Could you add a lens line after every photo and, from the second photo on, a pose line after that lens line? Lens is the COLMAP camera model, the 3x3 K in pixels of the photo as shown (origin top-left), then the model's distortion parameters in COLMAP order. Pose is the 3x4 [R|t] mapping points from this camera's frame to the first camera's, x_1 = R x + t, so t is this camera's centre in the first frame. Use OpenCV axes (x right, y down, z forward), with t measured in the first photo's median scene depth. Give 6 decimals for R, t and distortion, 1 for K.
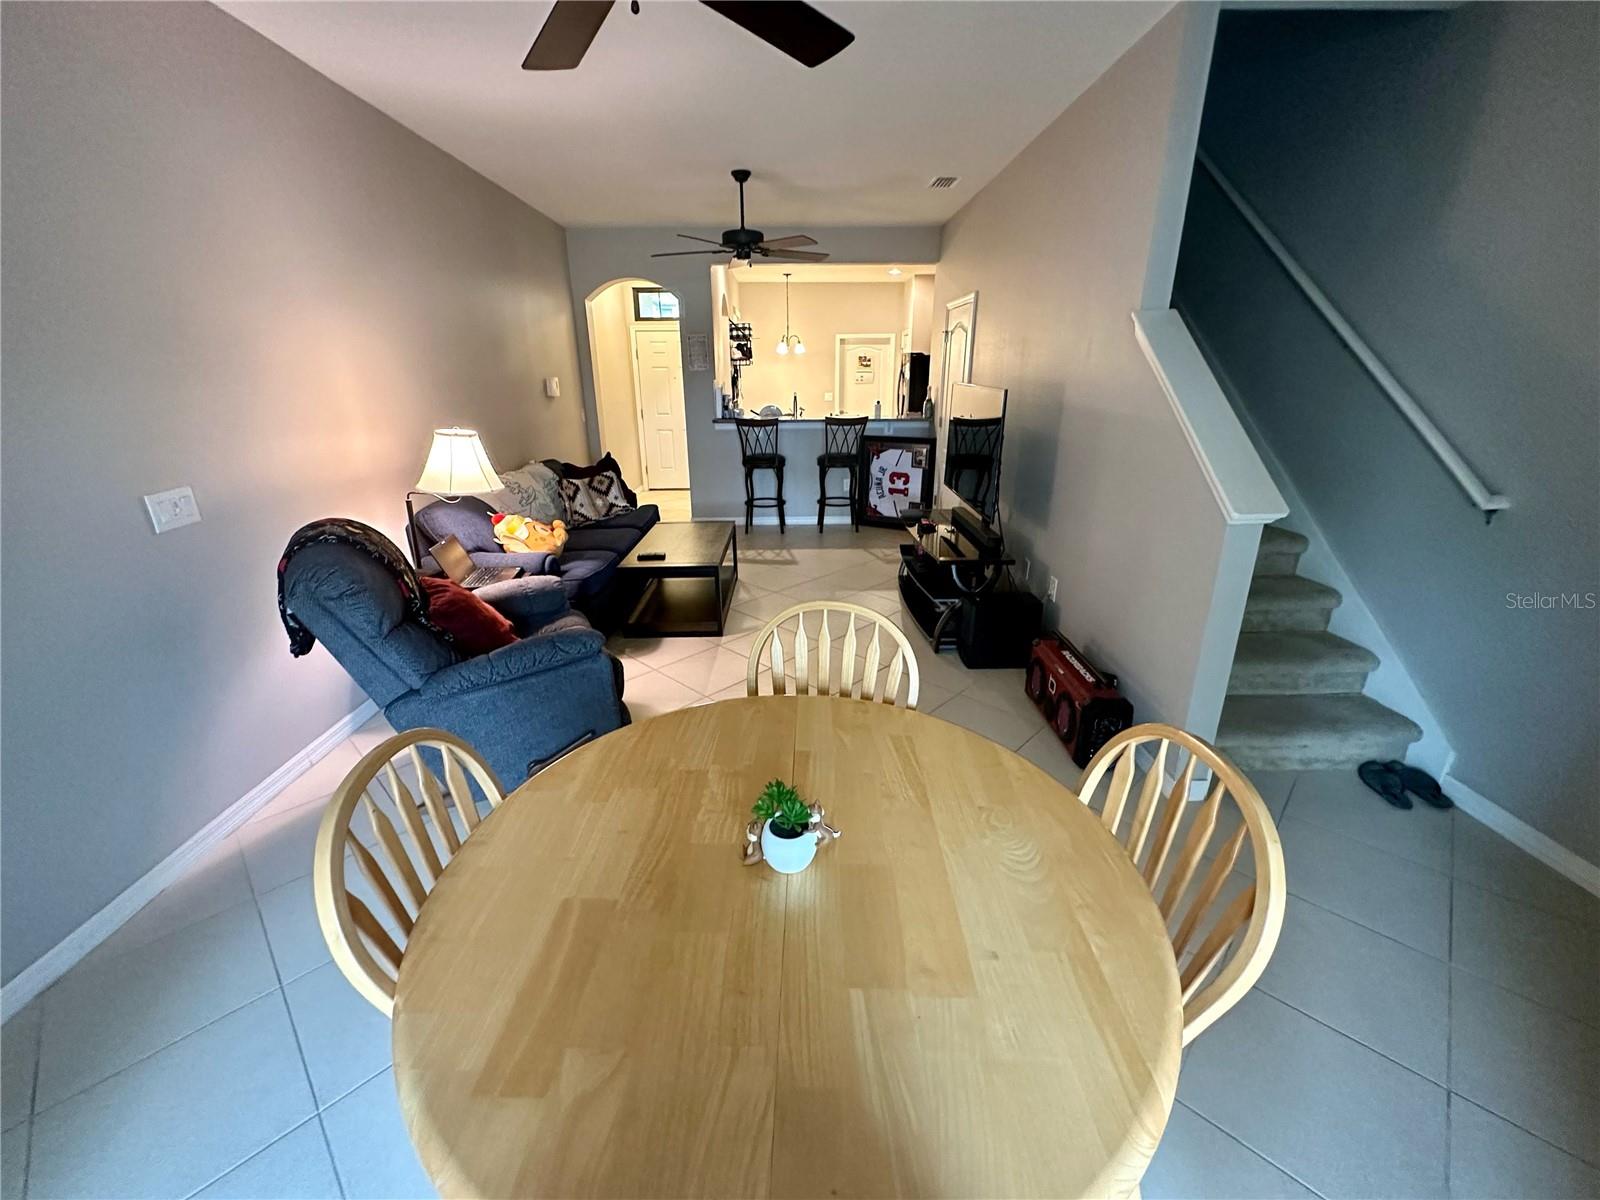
lens RADIAL K [[640.9, 0, 797.4], [0, 640.9, 593.7], [0, 0, 1]] dist [-0.001500, 0.000554]
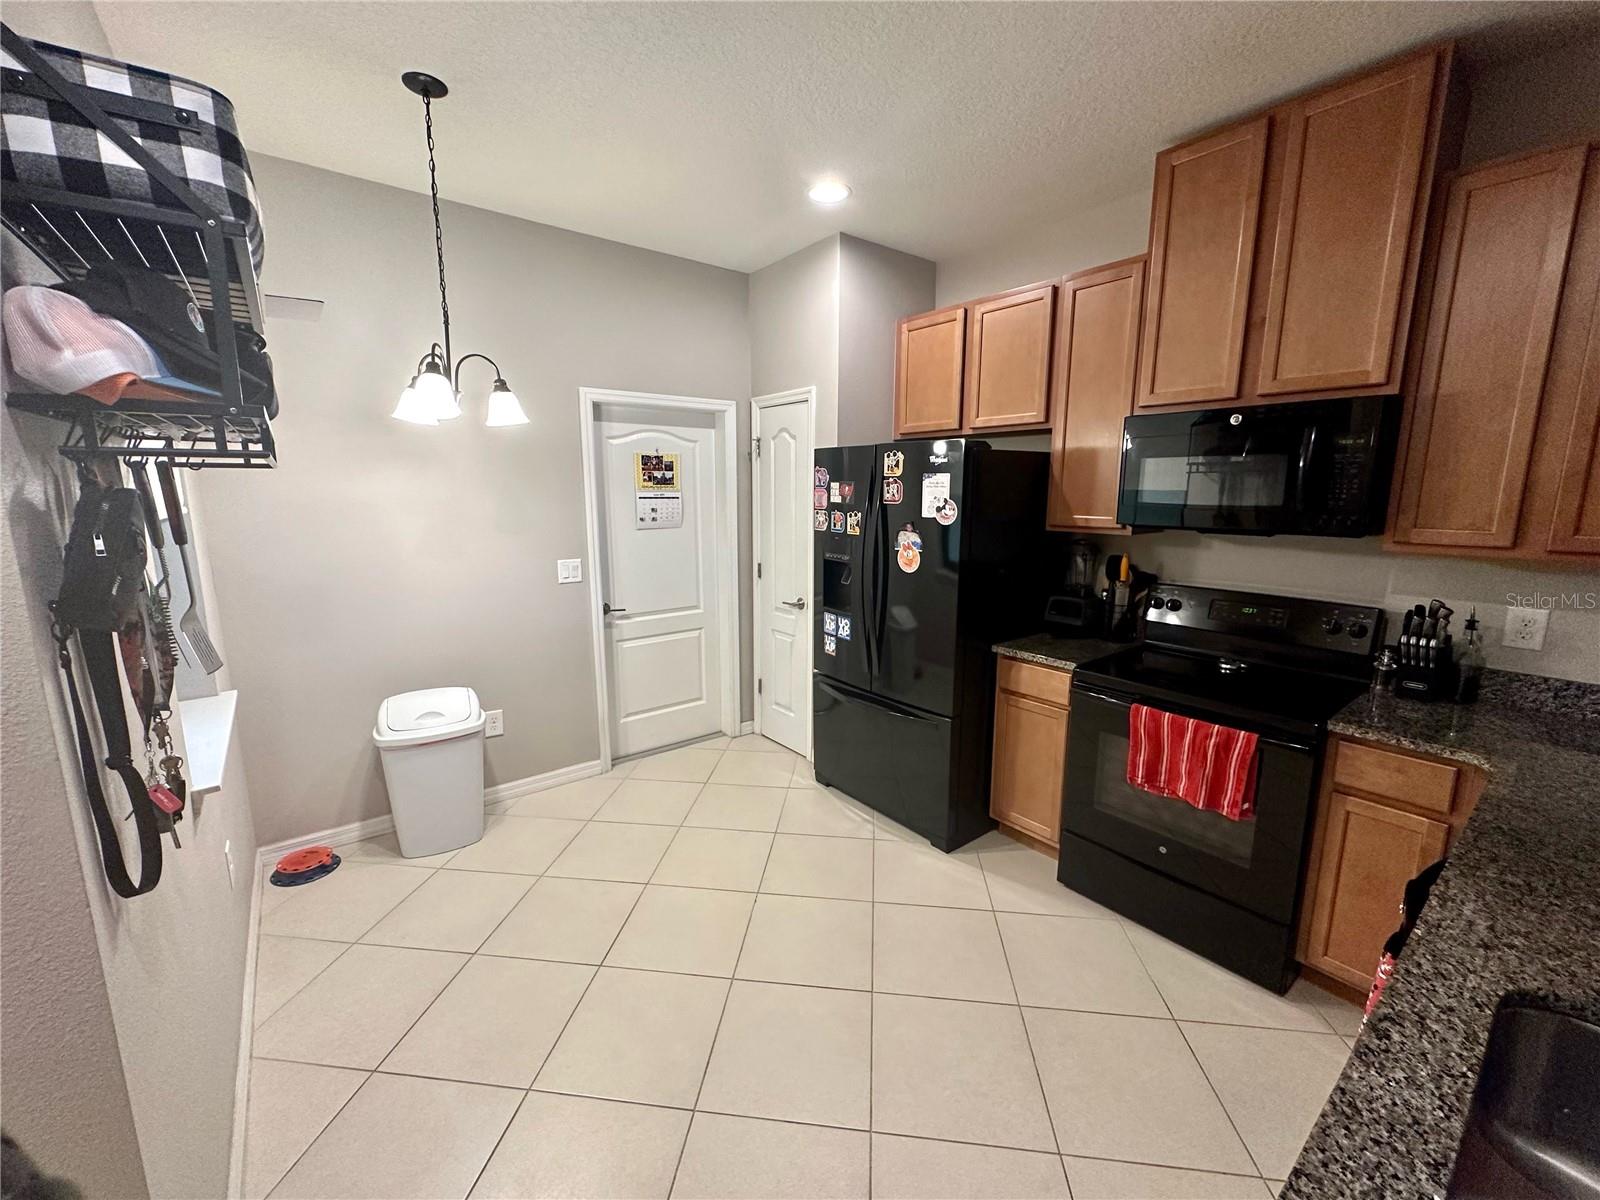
lens RADIAL K [[640.9, 0, 798.3], [0, 640.9, 599.3], [0, 0, 1]] dist [-0.001500, 0.000554]
pose [[0.797142, -0.097631, 0.595846, -0.055760], [0.193733, 0.976020, -0.099258, -0.245021], [-0.571867, 0.194558, 0.796941, 0.695801]]
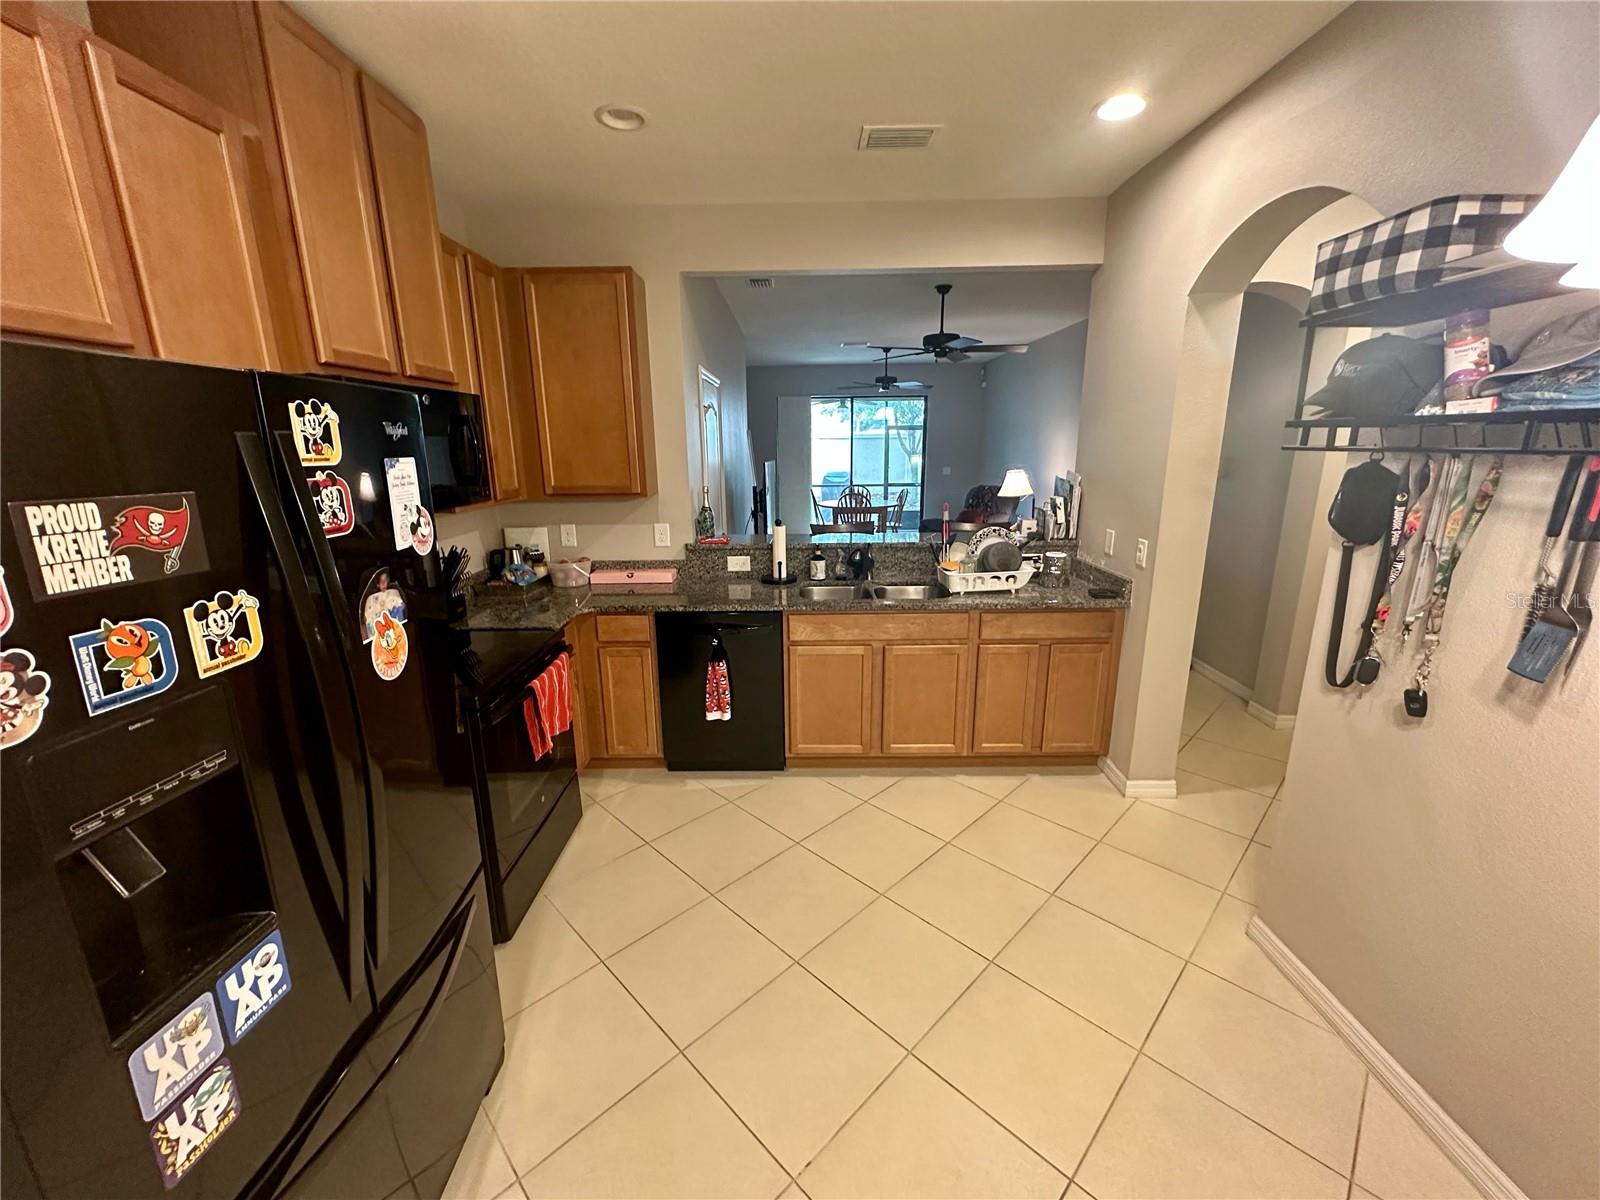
lens RADIAL K [[640.9, 0, 800.1], [0, 640.9, 601.4], [0, 0, 1]] dist [-0.001500, 0.000554]
pose [[-0.999641, 0.009742, 0.024954, 0.065499], [0.021858, 0.835154, 0.549581, -0.354016], [-0.015486, 0.549929, -0.835068, 0.981434]]
